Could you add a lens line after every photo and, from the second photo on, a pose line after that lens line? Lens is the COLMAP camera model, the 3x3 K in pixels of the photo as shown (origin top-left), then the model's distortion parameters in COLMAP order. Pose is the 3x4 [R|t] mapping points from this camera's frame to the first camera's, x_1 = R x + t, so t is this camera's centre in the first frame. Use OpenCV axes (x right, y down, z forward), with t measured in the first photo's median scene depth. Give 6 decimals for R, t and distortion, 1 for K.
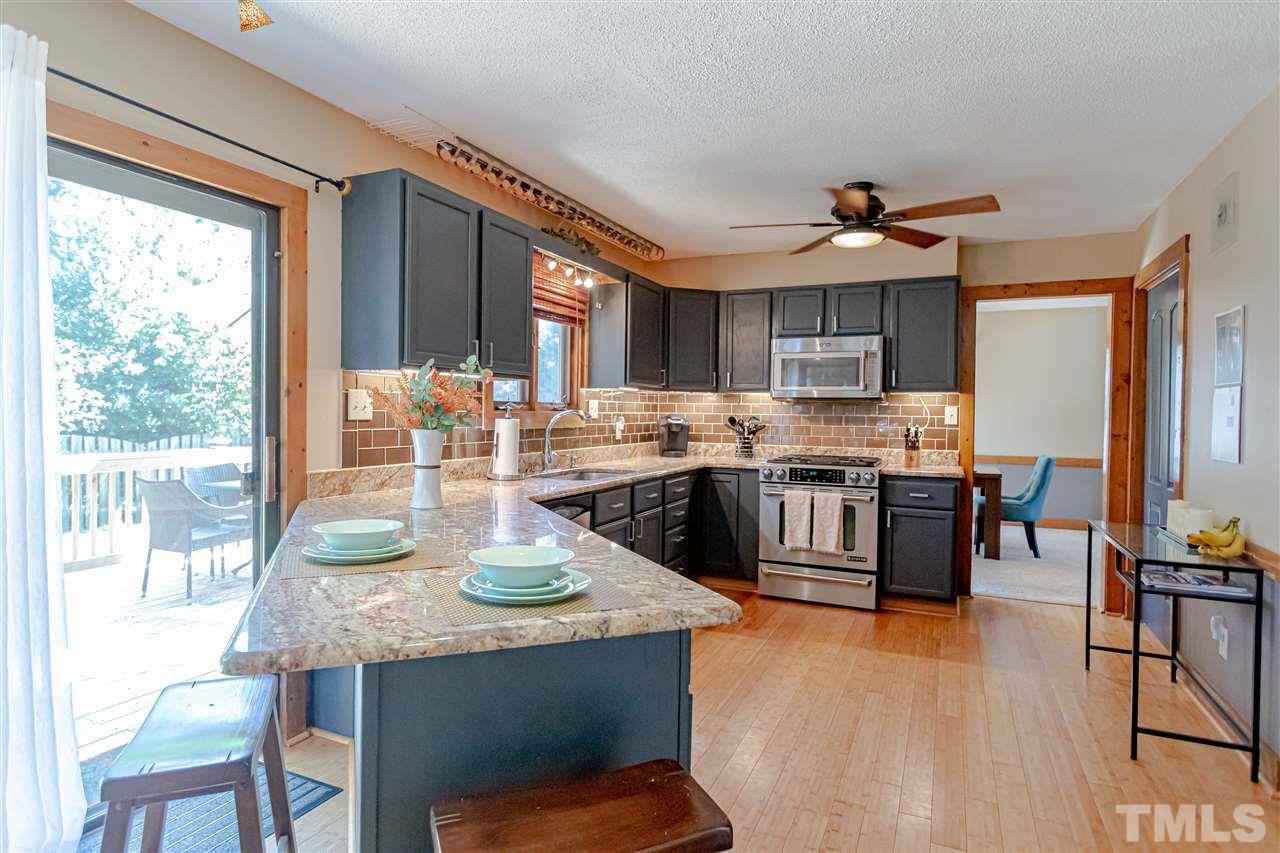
lens RADIAL K [[635.8, 0, 644.1], [0, 635.8, 424.7], [0, 0, 1]] dist [0.004224, -0.001795]
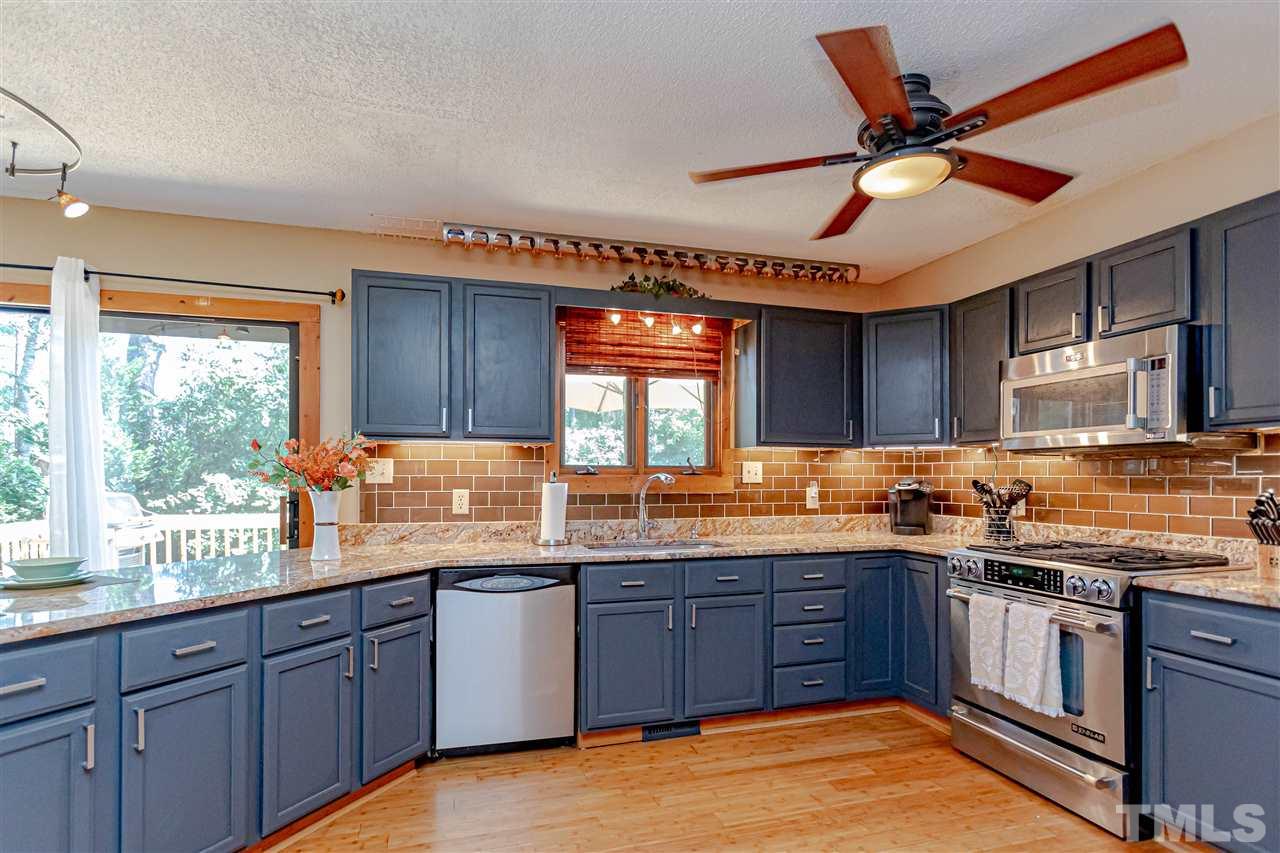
lens RADIAL K [[635.8, 0, 660.2], [0, 635.8, 477.5], [0, 0, 1]] dist [0.004224, -0.001795]
pose [[0.693156, -0.011437, -0.720697, 0.491422], [-0.006850, 0.999724, -0.022453, 0.002788], [0.720755, 0.020500, 0.692887, 0.345957]]
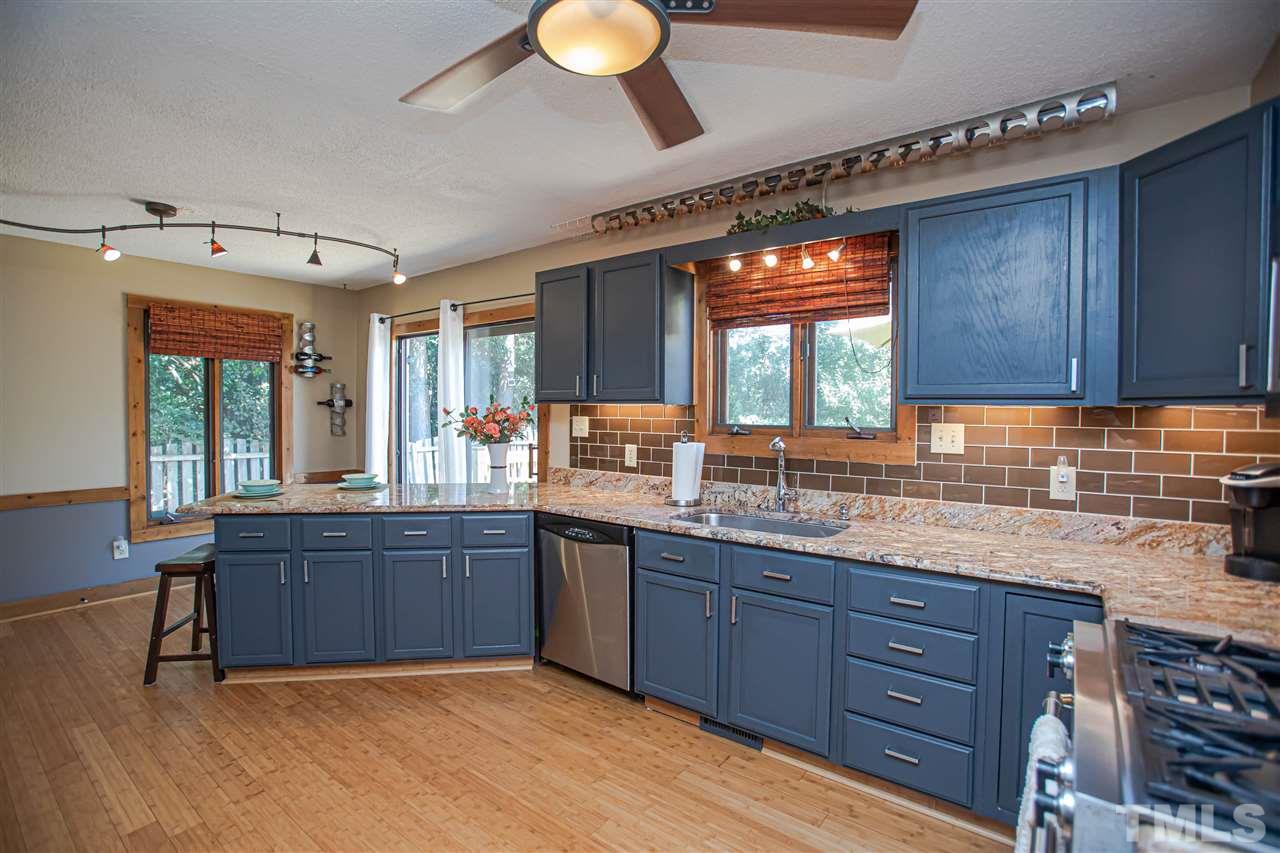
lens RADIAL K [[624.4, 0, 658.5], [0, 624.4, 422.5], [0, 0, 1]] dist [-0.024106, 0.001421]
pose [[-0.190716, 0.011553, -0.981577, 0.599160], [-0.029126, 0.999424, 0.017422, -0.045625], [0.981213, 0.031912, -0.190269, 0.917526]]
